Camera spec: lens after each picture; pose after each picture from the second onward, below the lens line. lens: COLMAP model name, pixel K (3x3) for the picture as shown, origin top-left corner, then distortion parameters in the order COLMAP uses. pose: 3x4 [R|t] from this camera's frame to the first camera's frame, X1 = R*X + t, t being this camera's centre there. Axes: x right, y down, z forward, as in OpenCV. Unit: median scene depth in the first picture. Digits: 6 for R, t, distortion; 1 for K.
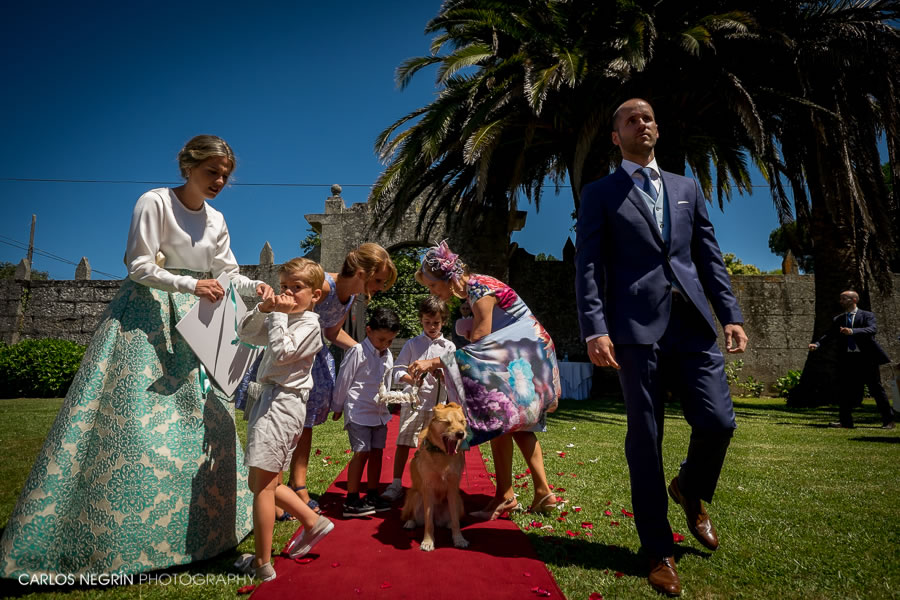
lens RADIAL K [[585.2, 0, 450.0], [0, 585.2, 300.0], [0, 0, 1]] dist [-0.002641, 0.000196]
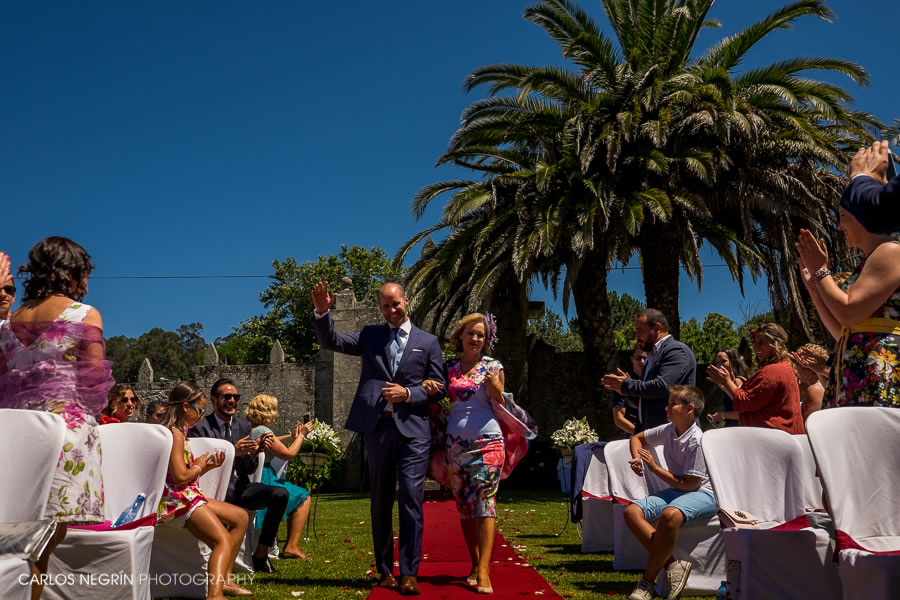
lens RADIAL K [[942.3, 0, 438.7], [0, 942.3, 297.8], [0, 0, 1]] dist [-0.009178, 0.025648]
pose [[0.998634, -0.034193, -0.039509, 0.025477], [0.031514, 0.997285, -0.066557, -0.081144], [0.041677, 0.065221, 0.997000, -0.776631]]
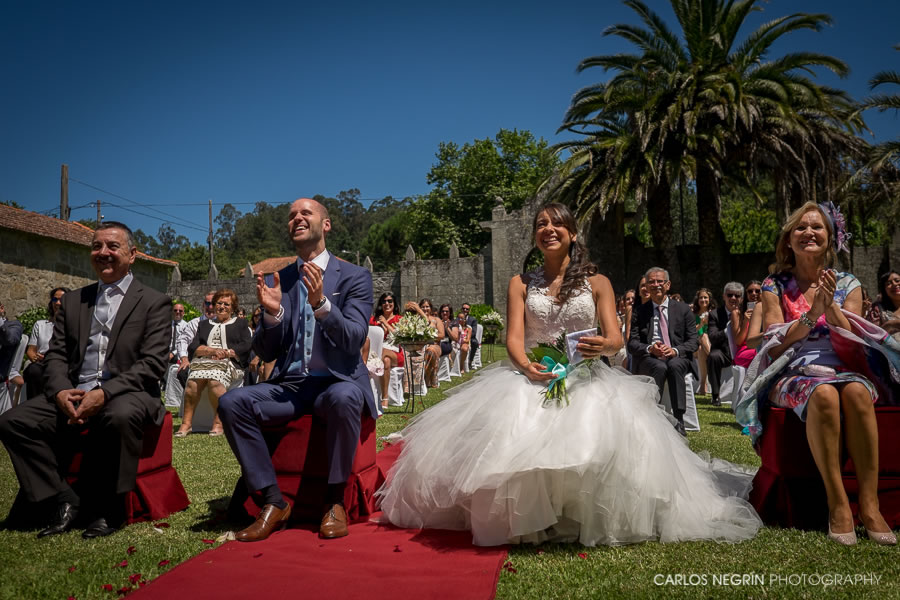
lens RADIAL K [[923.0, 0, 450.0], [0, 923.0, 300.0], [0, 0, 1]] dist [-0.008174, 0.017918]
pose [[0.980544, -0.041714, -0.191816, 0.149886], [0.058424, 0.994894, 0.082301, -0.206453], [0.187404, -0.091906, 0.977974, -1.735127]]
